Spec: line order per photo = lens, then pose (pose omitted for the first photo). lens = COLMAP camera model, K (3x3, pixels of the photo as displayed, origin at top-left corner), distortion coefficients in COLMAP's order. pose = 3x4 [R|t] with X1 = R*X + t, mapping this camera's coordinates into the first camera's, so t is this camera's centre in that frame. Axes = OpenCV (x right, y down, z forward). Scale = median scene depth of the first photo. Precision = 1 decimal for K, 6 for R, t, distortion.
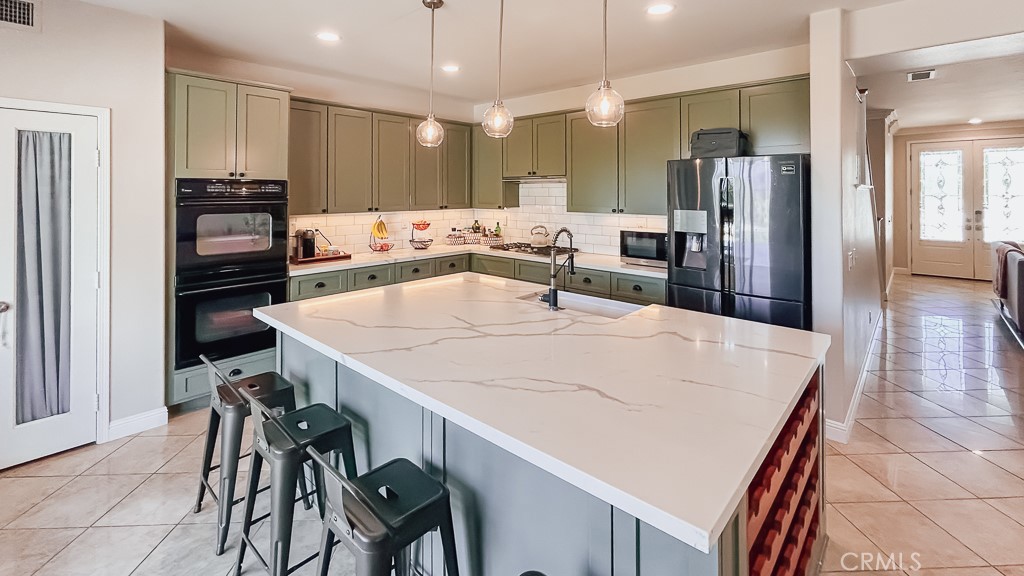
lens RADIAL K [[440.9, 0, 495.7], [0, 440.9, 260.6], [0, 0, 1]] dist [-0.000283, -0.000091]
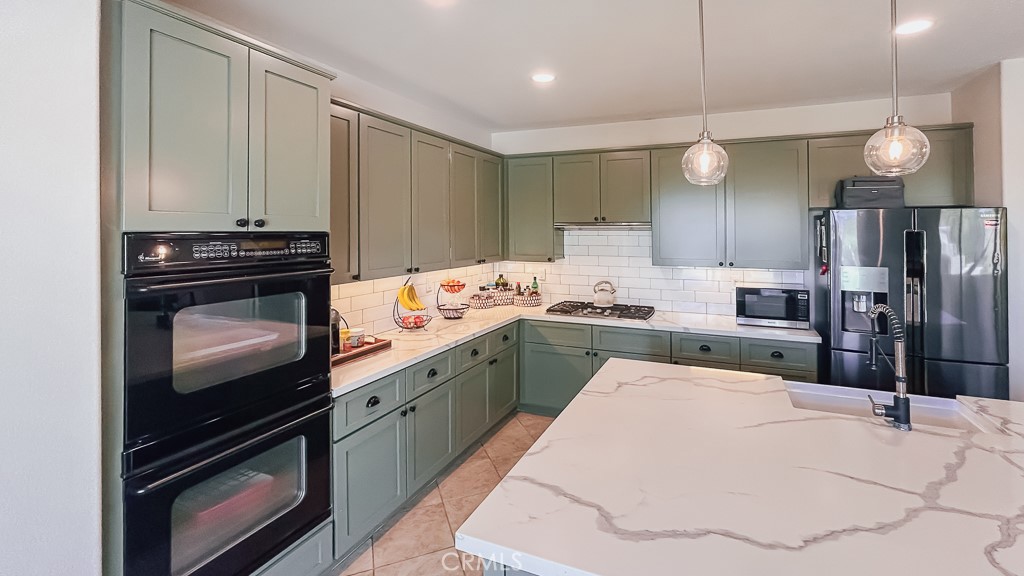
lens RADIAL K [[438.6, 0, 550.8], [0, 438.6, 285.7], [0, 0, 1]] dist [0.000185, 0.000136]
pose [[0.930397, -0.045842, 0.363675, -0.366768], [0.056308, 0.998247, -0.018222, -0.076028], [-0.362203, 0.037432, 0.931347, 0.328955]]
